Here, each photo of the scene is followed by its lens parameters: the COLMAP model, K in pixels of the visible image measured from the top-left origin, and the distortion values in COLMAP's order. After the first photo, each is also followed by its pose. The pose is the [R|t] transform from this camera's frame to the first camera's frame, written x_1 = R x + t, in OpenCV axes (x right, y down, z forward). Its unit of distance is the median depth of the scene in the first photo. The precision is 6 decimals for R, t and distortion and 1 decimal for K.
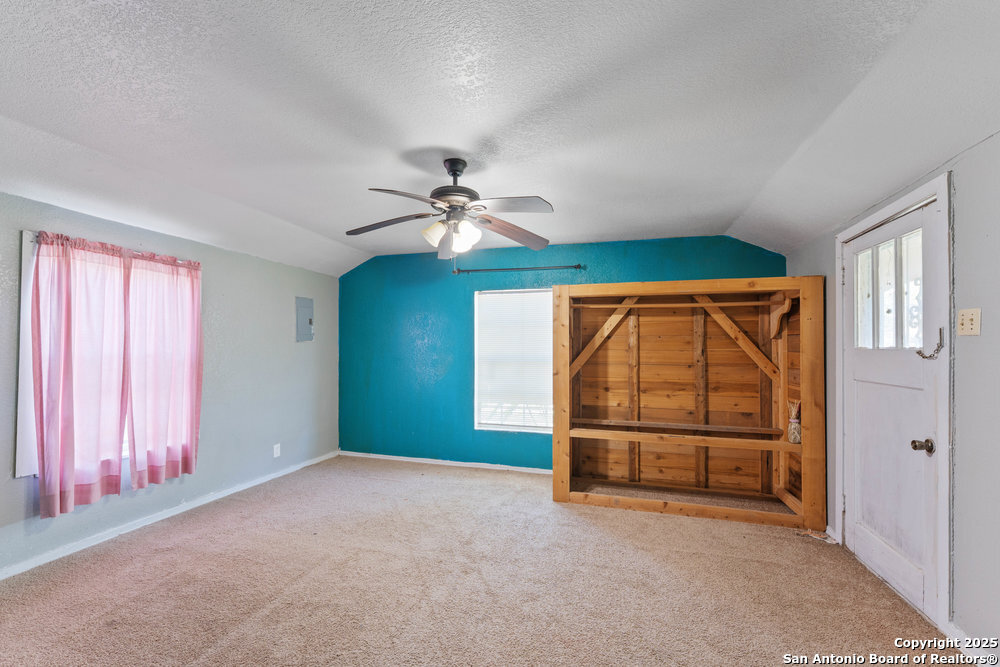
lens RADIAL K [[401.9, 0, 498.4], [0, 401.9, 337.7], [0, 0, 1]] dist [-0.001935, -0.000160]
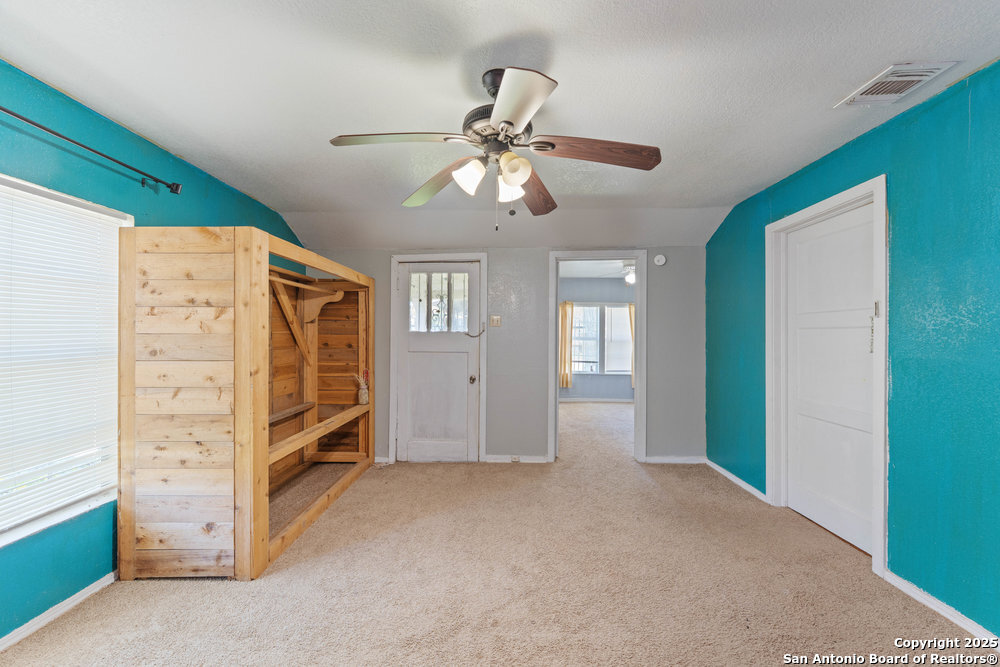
lens RADIAL K [[401.6, 0, 500.0], [0, 401.6, 333.5], [0, 0, 1]] dist [-0.000032, 0.000007]
pose [[-0.271750, -0.005209, 0.962354, -0.762099], [-0.031942, 0.999483, -0.003610, 0.028194], [-0.961838, -0.031721, -0.271776, 1.126904]]
